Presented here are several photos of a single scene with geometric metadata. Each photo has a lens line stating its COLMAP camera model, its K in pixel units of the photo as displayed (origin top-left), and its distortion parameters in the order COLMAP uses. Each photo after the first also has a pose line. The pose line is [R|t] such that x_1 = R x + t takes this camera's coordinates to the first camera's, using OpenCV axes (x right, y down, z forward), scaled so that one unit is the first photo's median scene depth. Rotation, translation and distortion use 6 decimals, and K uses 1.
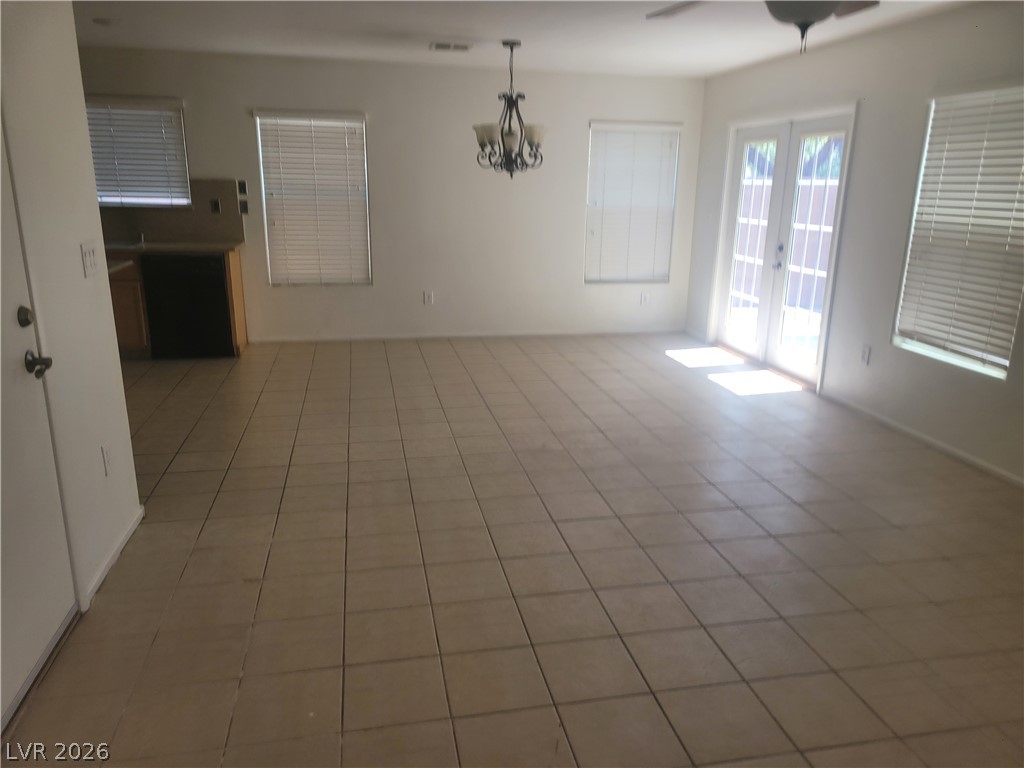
lens RADIAL K [[763.0, 0, 508.2], [0, 763.0, 385.4], [0, 0, 1]] dist [0.063464, -0.045012]
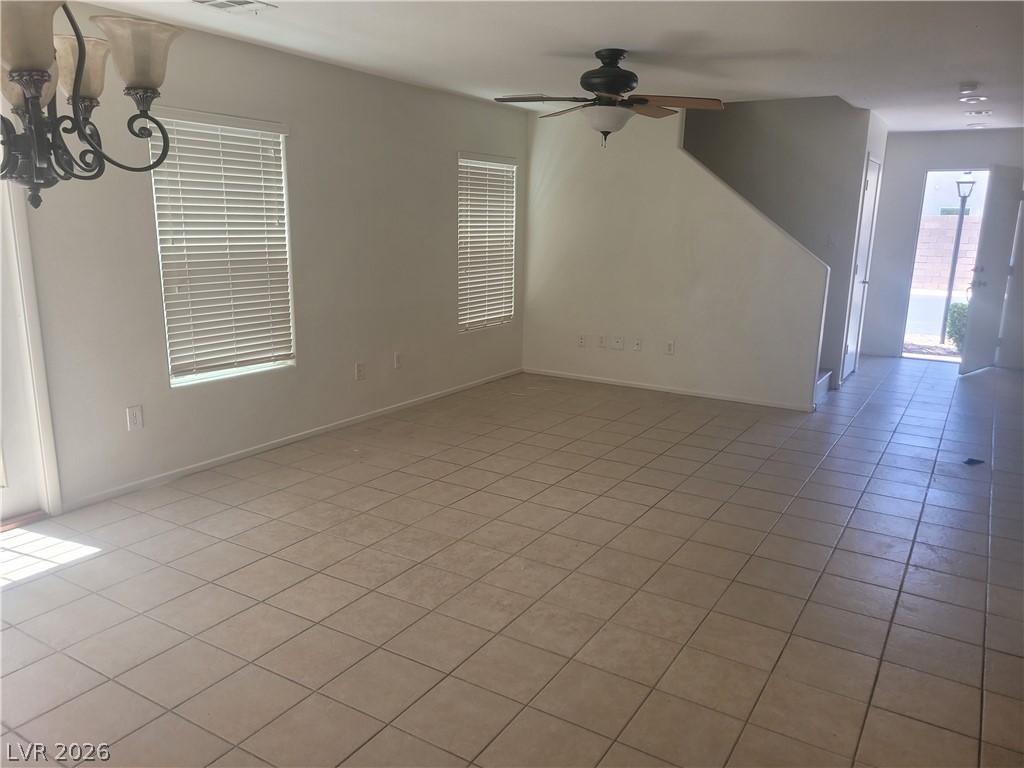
lens RADIAL K [[763.0, 0, 509.2], [0, 763.0, 385.3], [0, 0, 1]] dist [0.063464, -0.045012]
pose [[-0.735235, -0.176729, 0.654367, -0.372817], [0.148742, 0.899811, 0.410141, -0.365962], [-0.661290, 0.398882, -0.635286, 1.320038]]
